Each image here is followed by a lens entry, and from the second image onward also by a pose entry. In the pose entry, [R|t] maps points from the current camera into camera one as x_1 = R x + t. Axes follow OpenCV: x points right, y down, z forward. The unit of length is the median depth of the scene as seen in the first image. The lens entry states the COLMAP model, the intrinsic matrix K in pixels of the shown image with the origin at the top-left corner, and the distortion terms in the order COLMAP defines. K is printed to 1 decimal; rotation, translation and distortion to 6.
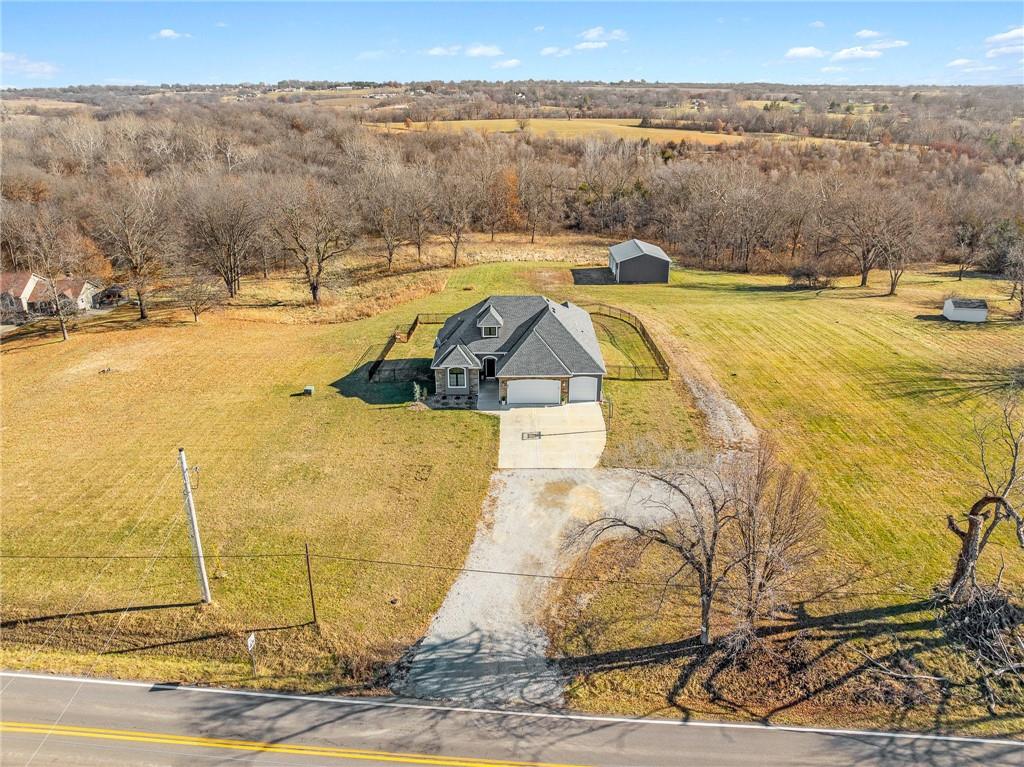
lens RADIAL K [[721.1, 0, 512.0], [0, 721.1, 383.5], [0, 0, 1]] dist [-0.042177, 0.006324]
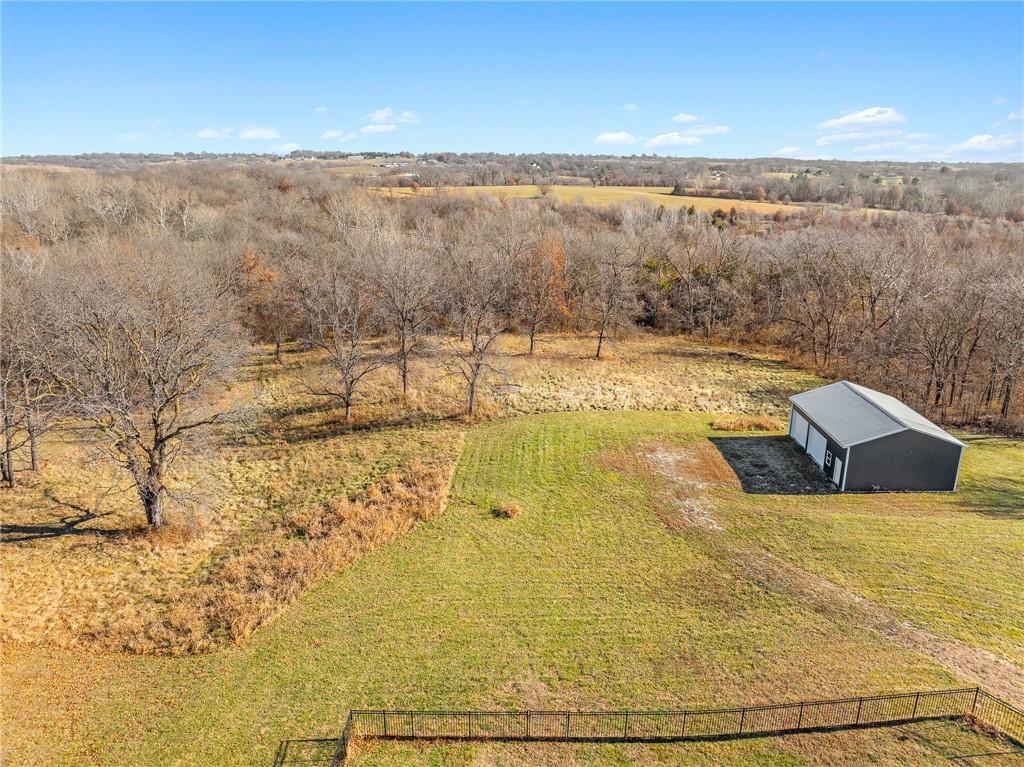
lens RADIAL K [[726.5, 0, 520.3], [0, 726.5, 378.7], [0, 0, 1]] dist [-0.036144, -0.004566]
pose [[0.999949, 0.010046, -0.000670, -0.021669], [-0.010062, 0.994830, -0.101059, -0.069677], [-0.000349, 0.101061, 0.994880, 0.239723]]
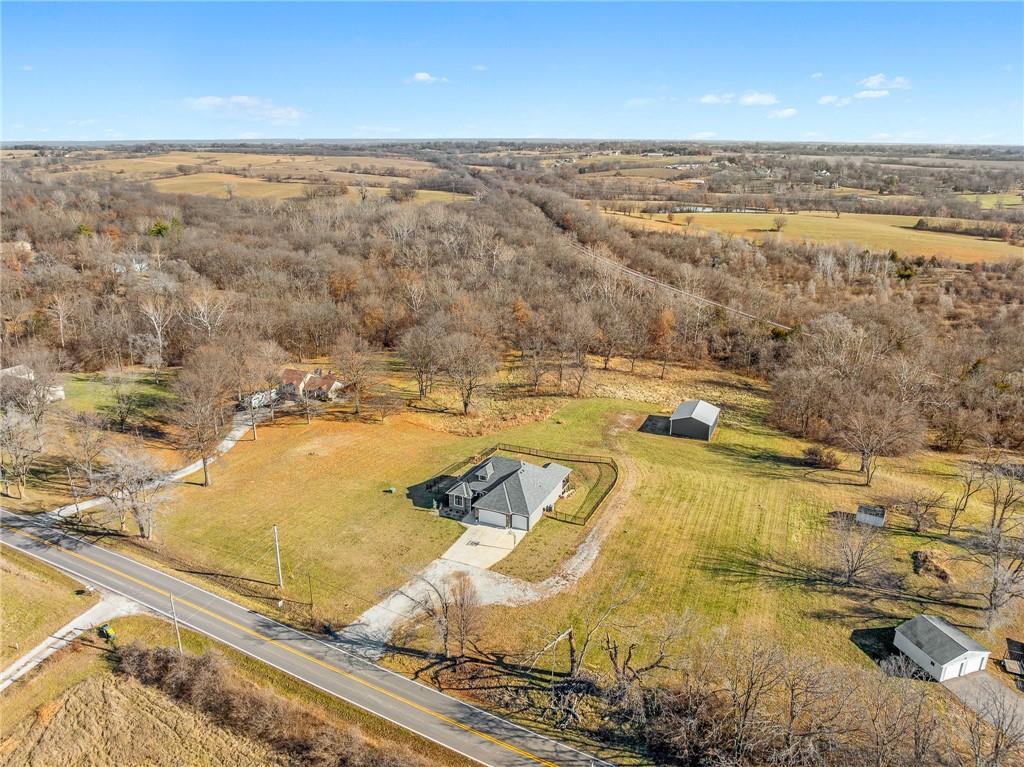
lens RADIAL K [[721.1, 0, 512.0], [0, 721.1, 383.5], [0, 0, 1]] dist [-0.042177, 0.006324]
pose [[0.913195, 0.136297, -0.384054, 0.162115], [-0.162149, 0.986124, -0.035590, -0.059349], [0.373875, 0.094775, 0.922624, -0.147146]]
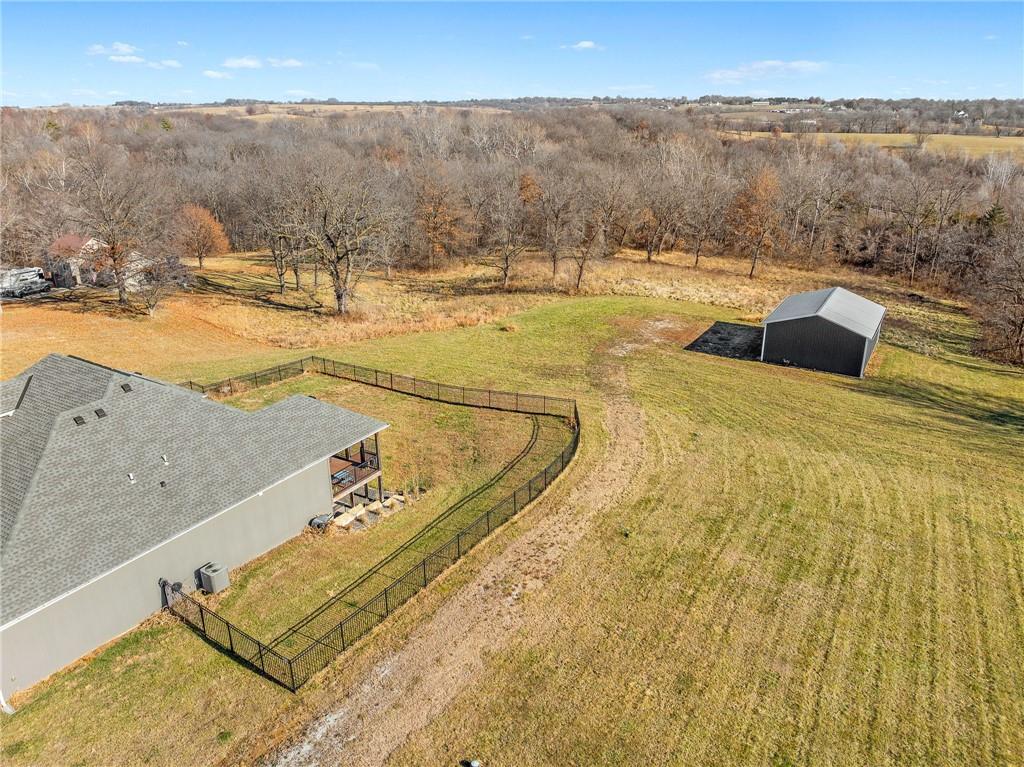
lens RADIAL K [[726.5, 0, 520.3], [0, 726.5, 378.7], [0, 0, 1]] dist [-0.036144, -0.004566]
pose [[0.859596, 0.185485, -0.476121, 0.109073], [-0.199993, 0.979582, 0.020549, -0.043701], [0.470211, 0.077557, 0.879140, 0.186547]]
